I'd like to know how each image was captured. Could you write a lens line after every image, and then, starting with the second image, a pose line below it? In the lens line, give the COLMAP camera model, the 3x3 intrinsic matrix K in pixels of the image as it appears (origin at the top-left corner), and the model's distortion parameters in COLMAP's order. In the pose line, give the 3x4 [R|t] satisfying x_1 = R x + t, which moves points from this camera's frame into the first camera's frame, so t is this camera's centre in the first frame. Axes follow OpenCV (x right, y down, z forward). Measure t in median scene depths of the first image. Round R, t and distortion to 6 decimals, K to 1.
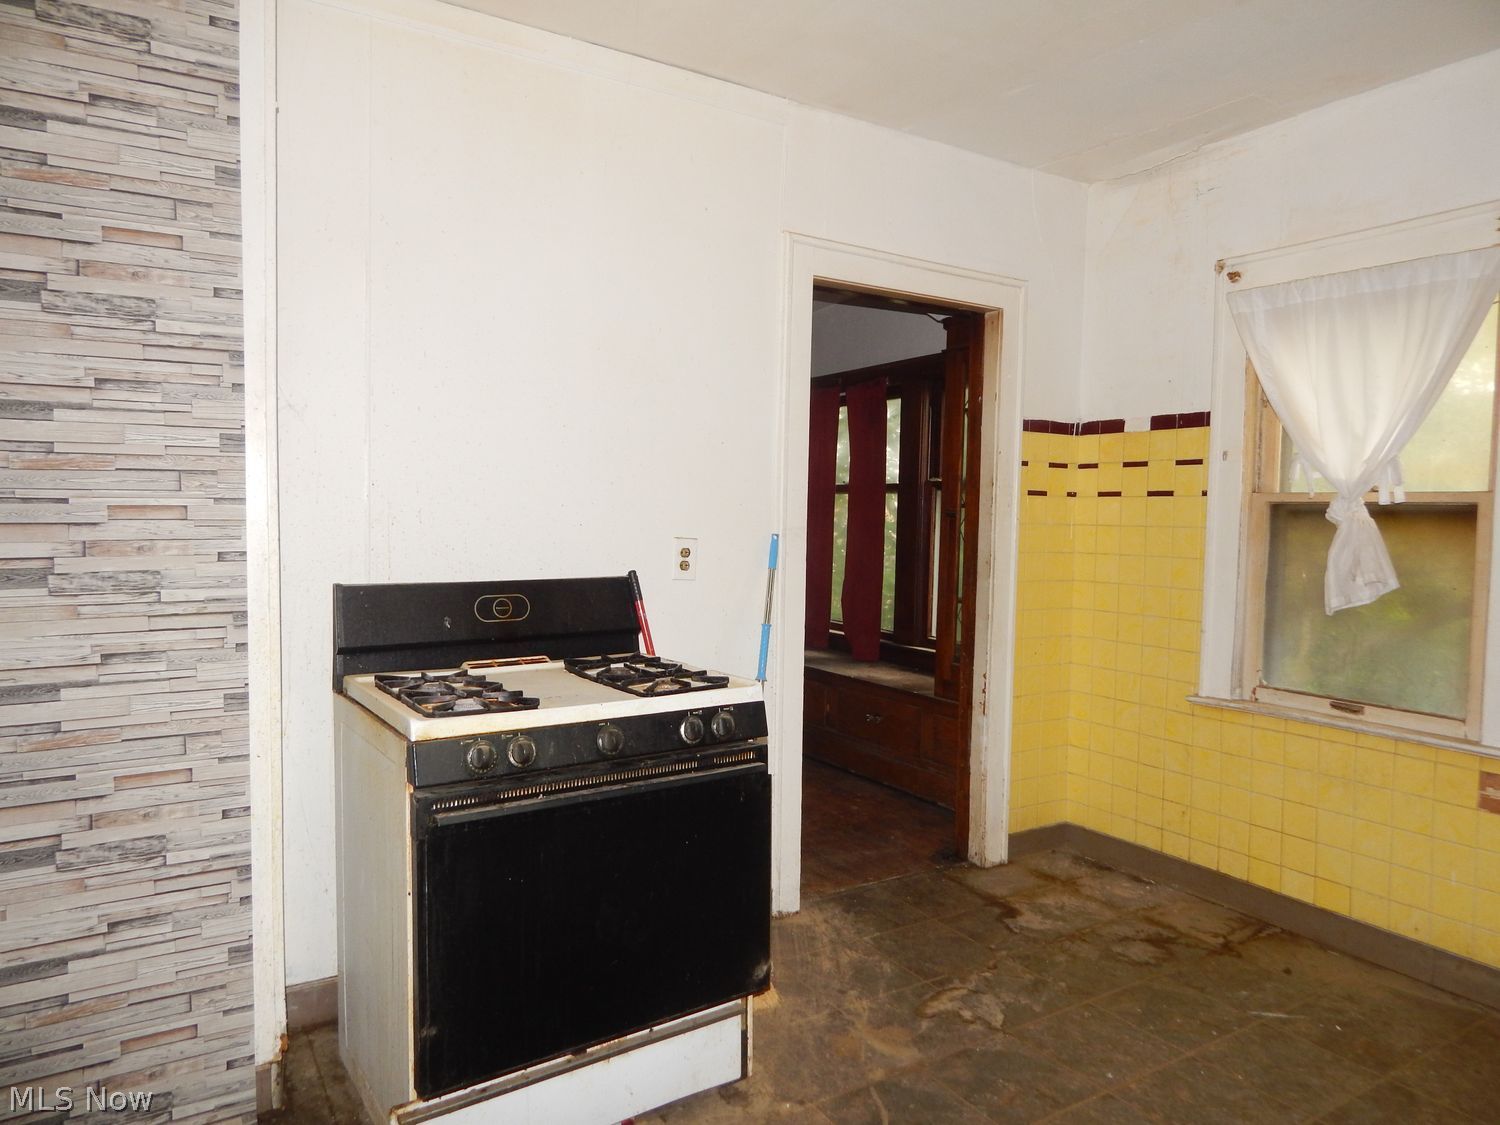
lens RADIAL K [[990.2, 0, 750.0], [0, 990.2, 562.5], [0, 0, 1]] dist [0.009227, -0.001112]
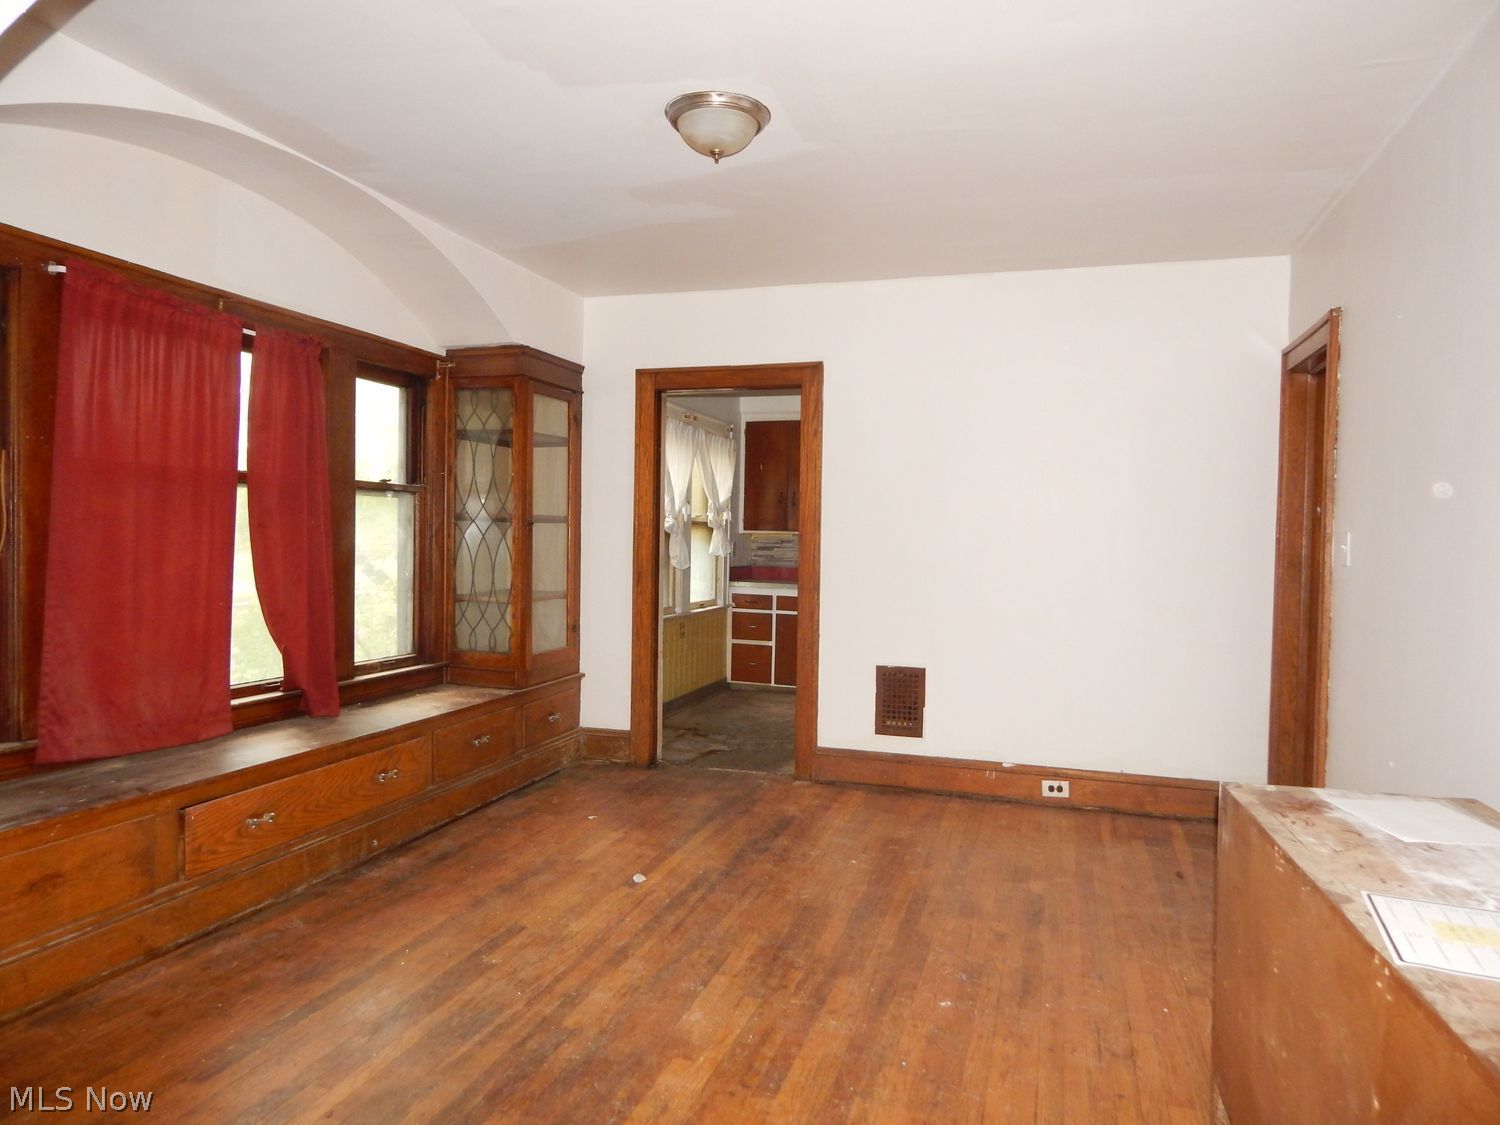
lens RADIAL K [[990.2, 0, 750.0], [0, 990.2, 562.5], [0, 0, 1]] dist [0.009227, -0.001112]
pose [[-0.646323, -0.046648, 0.761637, -0.643387], [0.019189, 0.996820, 0.077336, -0.065810], [-0.762822, 0.064599, -0.643373, 1.217167]]
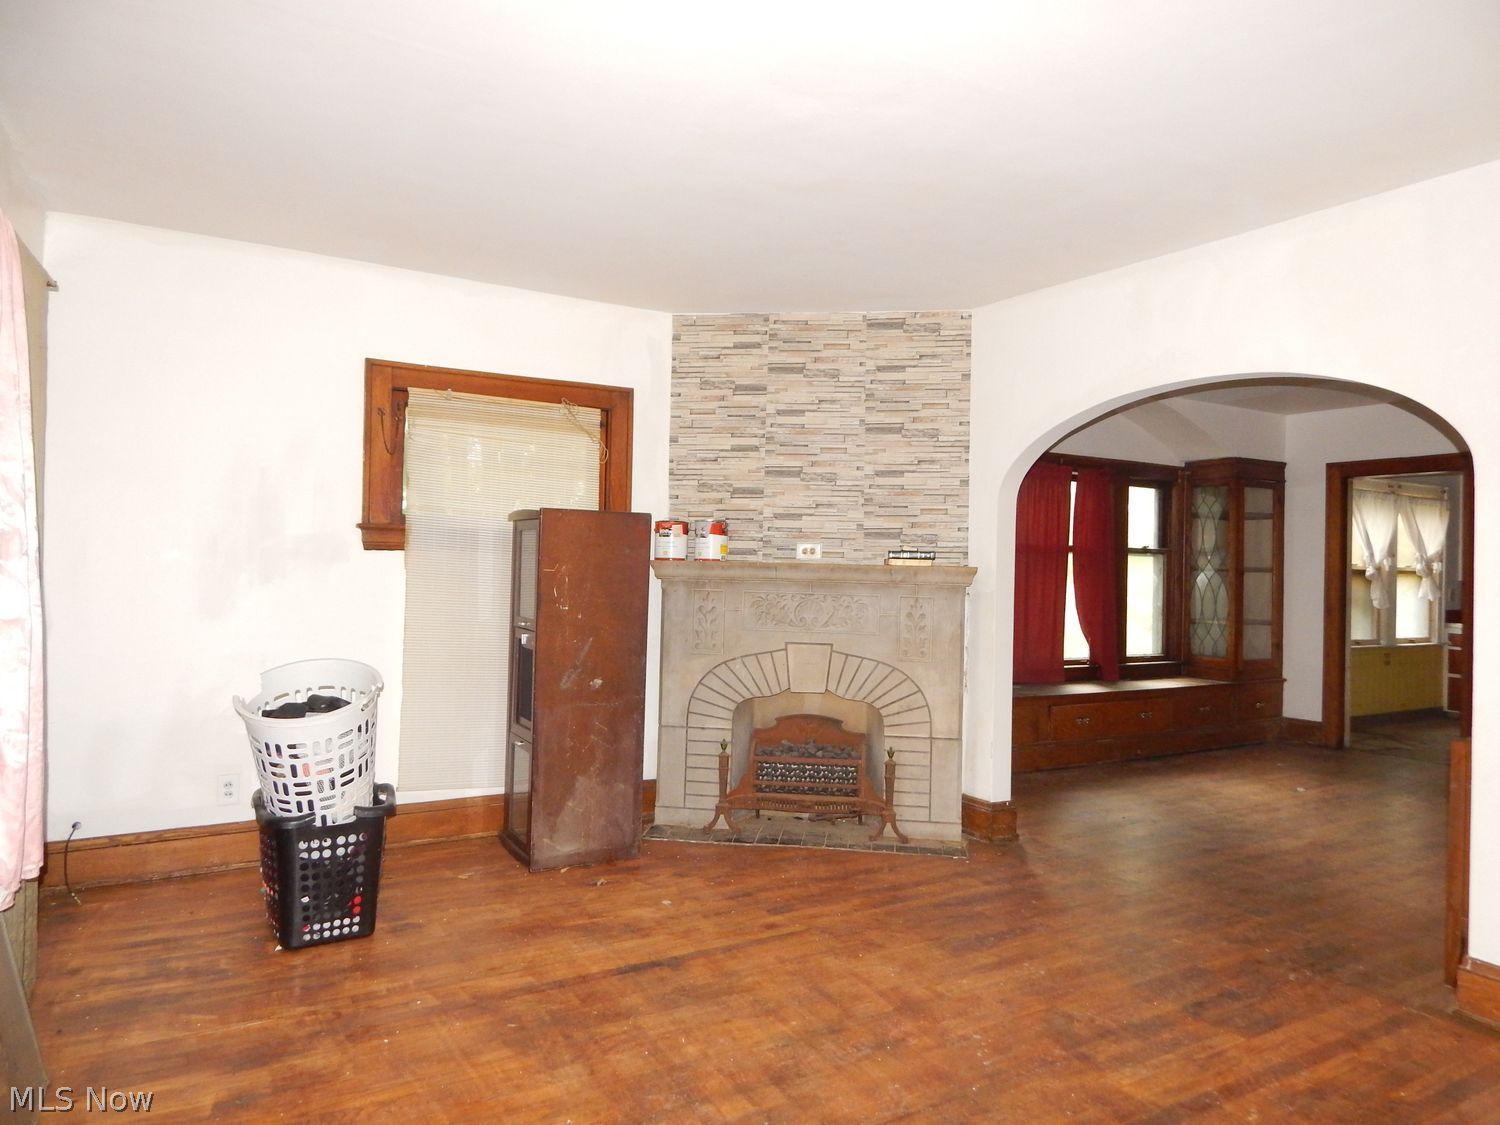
lens RADIAL K [[985.9, 0, 751.1], [0, 985.9, 559.0], [0, 0, 1]] dist [0.006356, -0.010695]
pose [[0.024697, -0.004357, 0.999685, -1.197510], [0.039517, 0.999213, 0.003378, -0.085502], [-0.998914, 0.039421, 0.024850, 1.427068]]
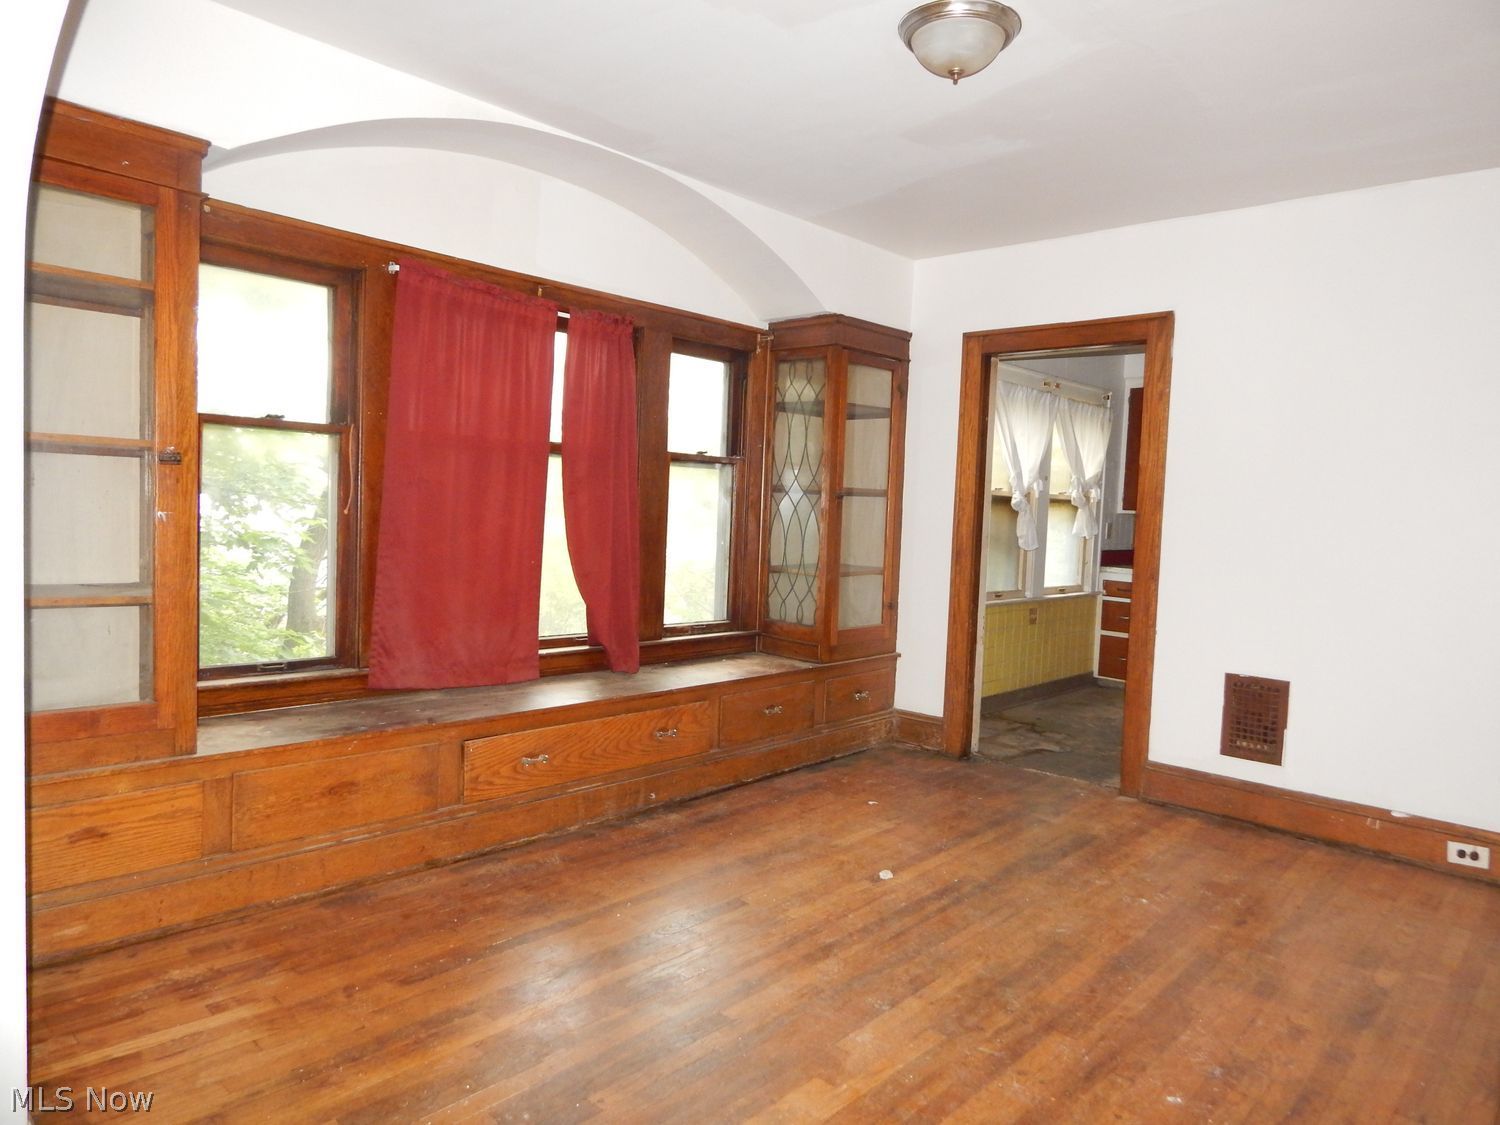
lens RADIAL K [[985.9, 0, 751.1], [0, 985.9, 559.0], [0, 0, 1]] dist [0.006356, -0.010695]
pose [[-0.258760, -0.080351, 0.962594, -0.657331], [0.015085, 0.996076, 0.087201, -0.057518], [-0.965824, 0.037085, -0.256533, 1.093087]]
